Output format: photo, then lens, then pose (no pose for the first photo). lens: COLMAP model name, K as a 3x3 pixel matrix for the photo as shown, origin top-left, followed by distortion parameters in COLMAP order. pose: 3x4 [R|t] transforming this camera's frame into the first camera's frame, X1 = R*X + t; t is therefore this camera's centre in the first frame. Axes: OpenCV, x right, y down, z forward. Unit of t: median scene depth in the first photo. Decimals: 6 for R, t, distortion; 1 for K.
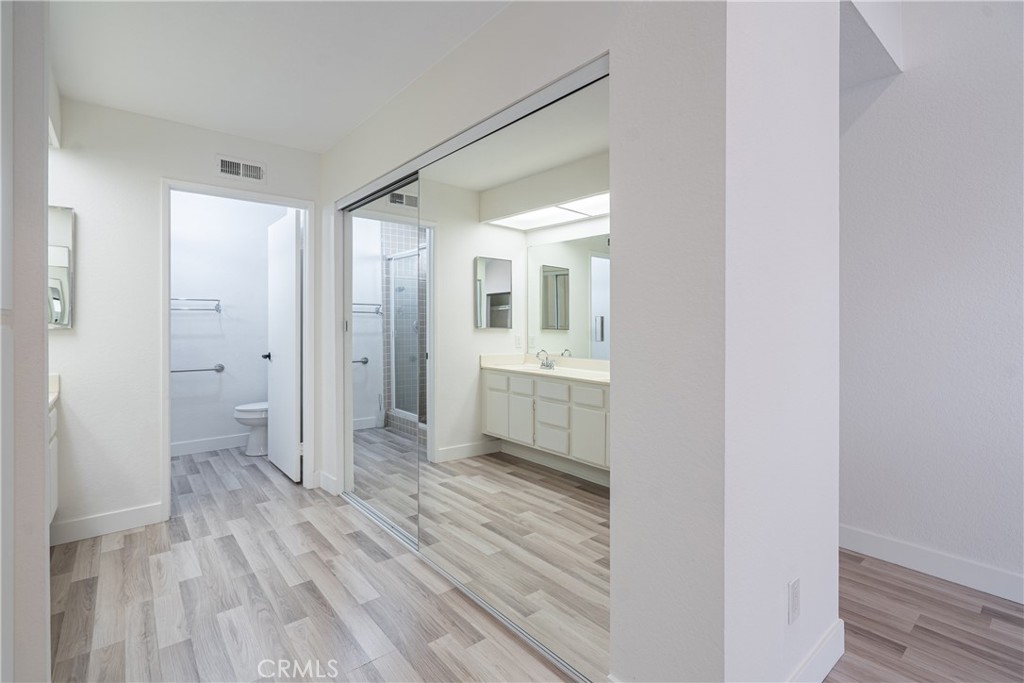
lens RADIAL K [[471.1, 0, 510.2], [0, 471.1, 324.5], [0, 0, 1]] dist [-0.003984, -0.000446]
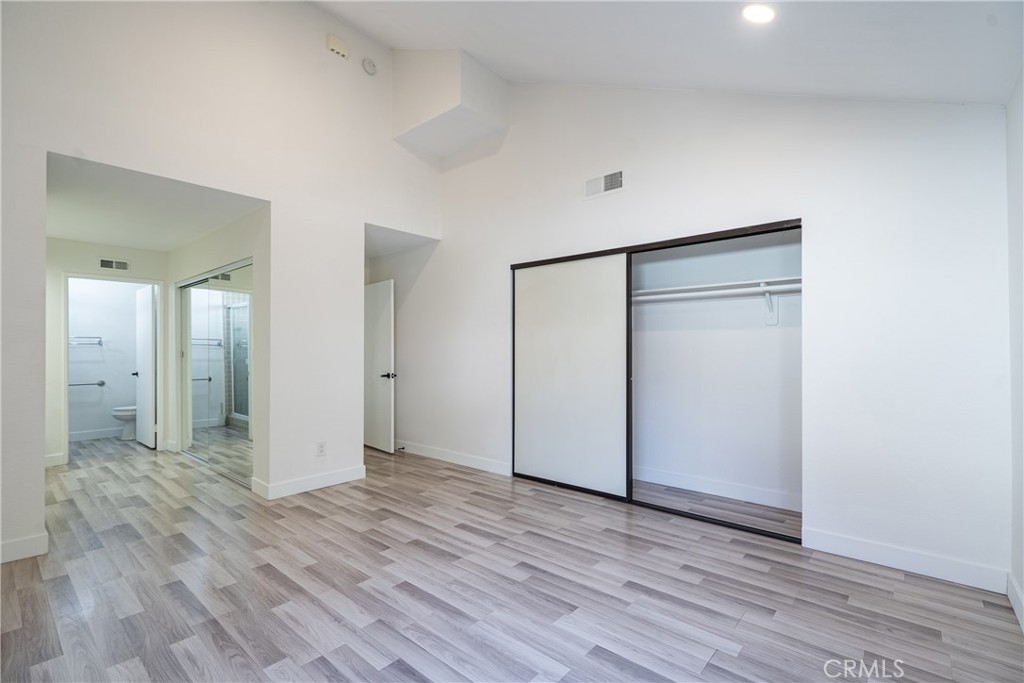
lens RADIAL K [[465.4, 0, 508.8], [0, 465.4, 352.1], [0, 0, 1]] dist [-0.004020, -0.000225]
pose [[0.987184, -0.002089, 0.159574, 0.653148], [0.002321, 0.999997, -0.001268, -0.001429], [-0.159571, 0.001622, 0.987185, -1.016534]]
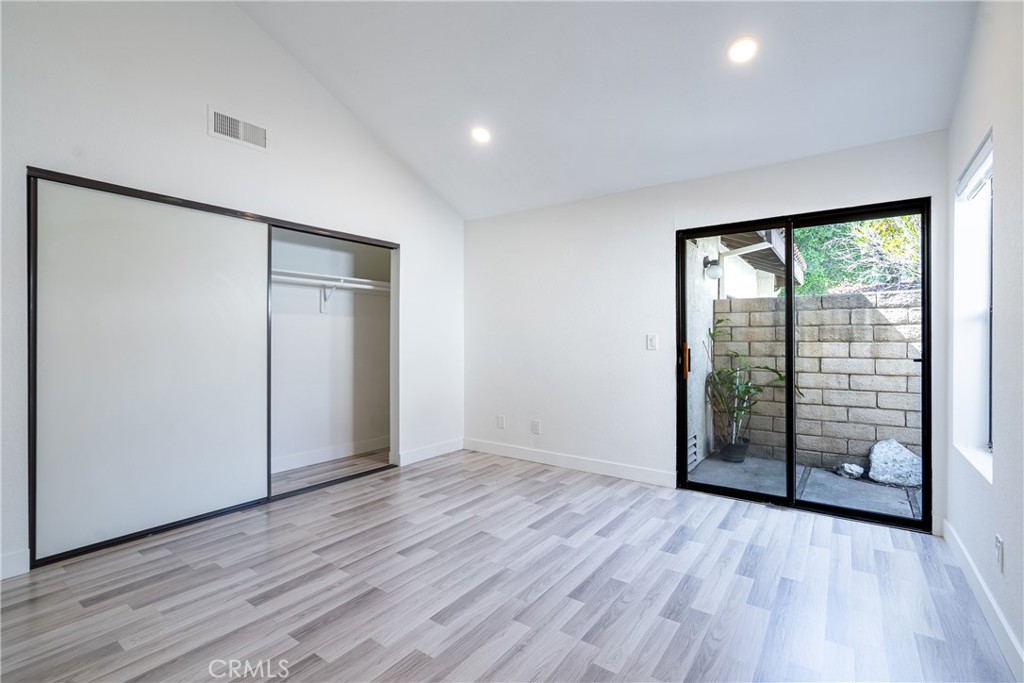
lens RADIAL K [[471.1, 0, 505.7], [0, 471.1, 338.0], [0, 0, 1]] dist [-0.003240, -0.000057]
pose [[-0.250926, -0.006089, 0.967987, -0.099688], [-0.001115, 0.999981, 0.006001, -0.001735], [-0.968006, 0.000427, -0.250928, -0.075357]]
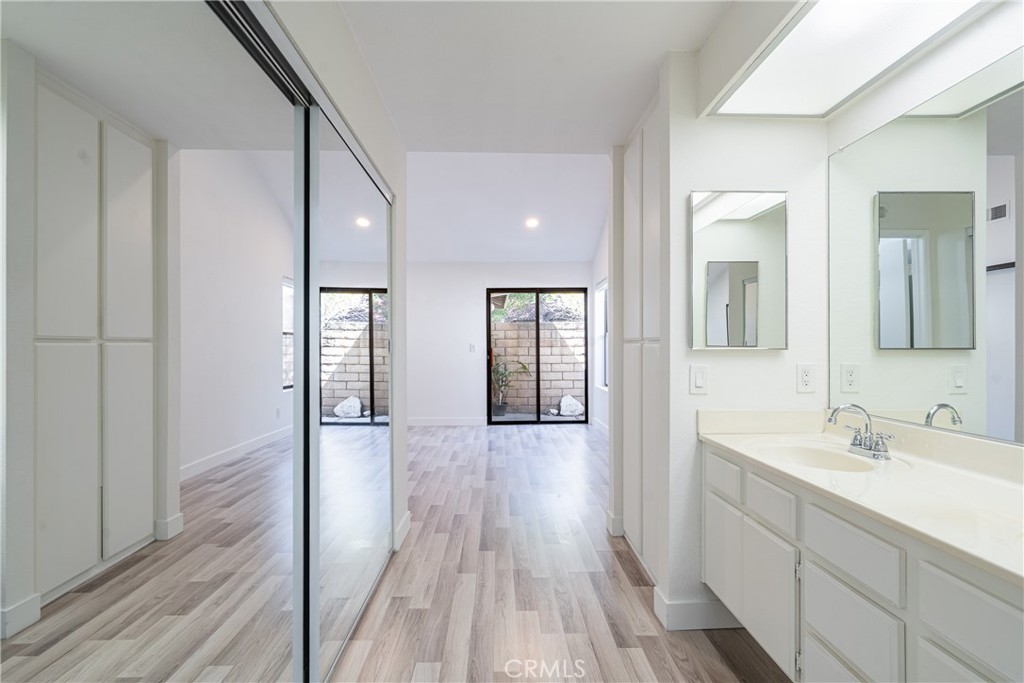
lens RADIAL K [[520.9, 0, 508.8], [0, 520.9, 344.5], [0, 0, 1]] dist [0.001458, 0.000264]
pose [[-0.785019, 0.000466, 0.619471, -0.720318], [0.000697, 1.000000, 0.000130, 0.001418], [-0.619471, 0.000534, -0.785019, 1.188585]]
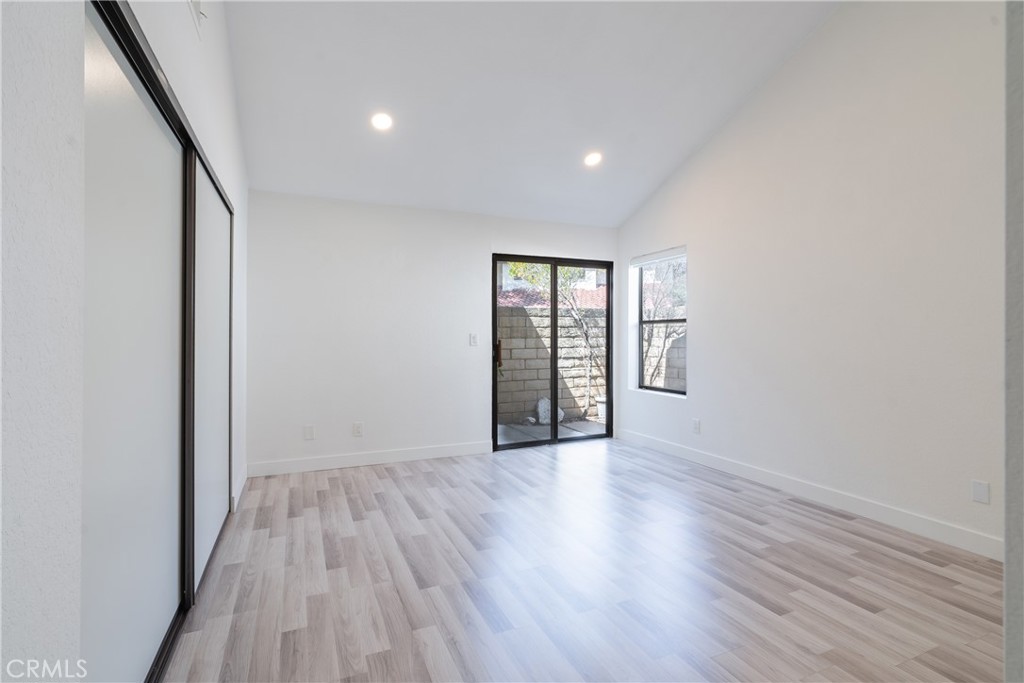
lens RADIAL K [[478.5, 0, 506.8], [0, 478.5, 333.7], [0, 0, 1]] dist [-0.000924, 0.000096]
pose [[-0.962784, -0.001762, 0.270265, 0.526454], [-0.002367, 0.999995, -0.001914, 0.000533], [-0.270260, -0.002482, -0.962784, 0.776680]]
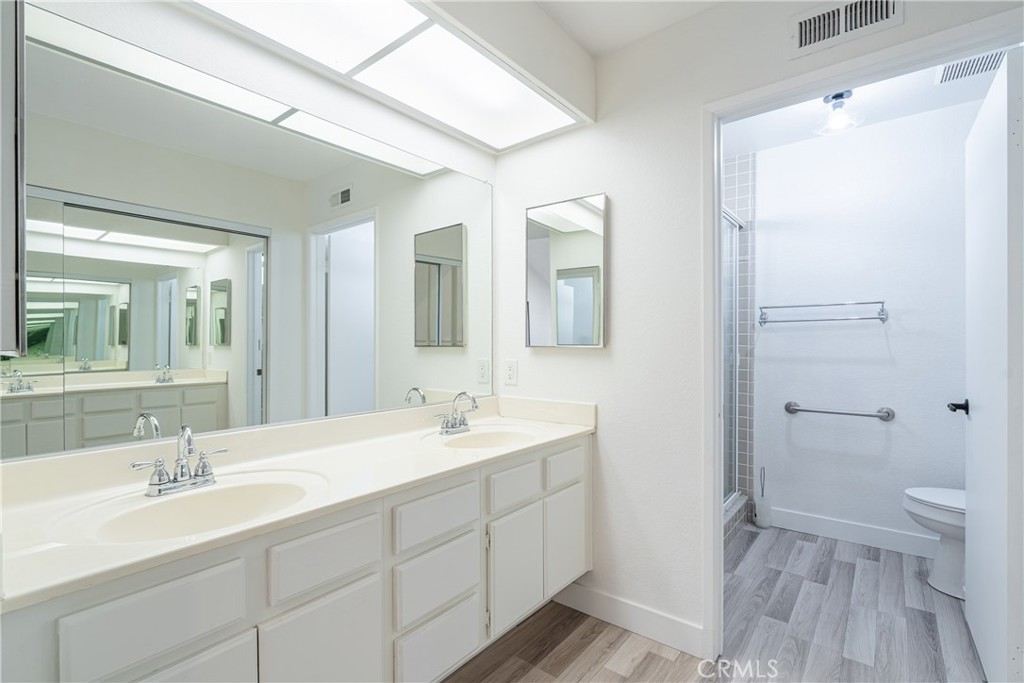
lens RADIAL K [[475.0, 0, 495.5], [0, 475.0, 344.5], [0, 0, 1]] dist [-0.000192, 0.000299]
pose [[0.187577, -0.000236, -0.982250, -0.176701], [0.001521, 0.999999, 0.000050, 0.003619], [0.982249, -0.001503, 0.187577, 0.615148]]
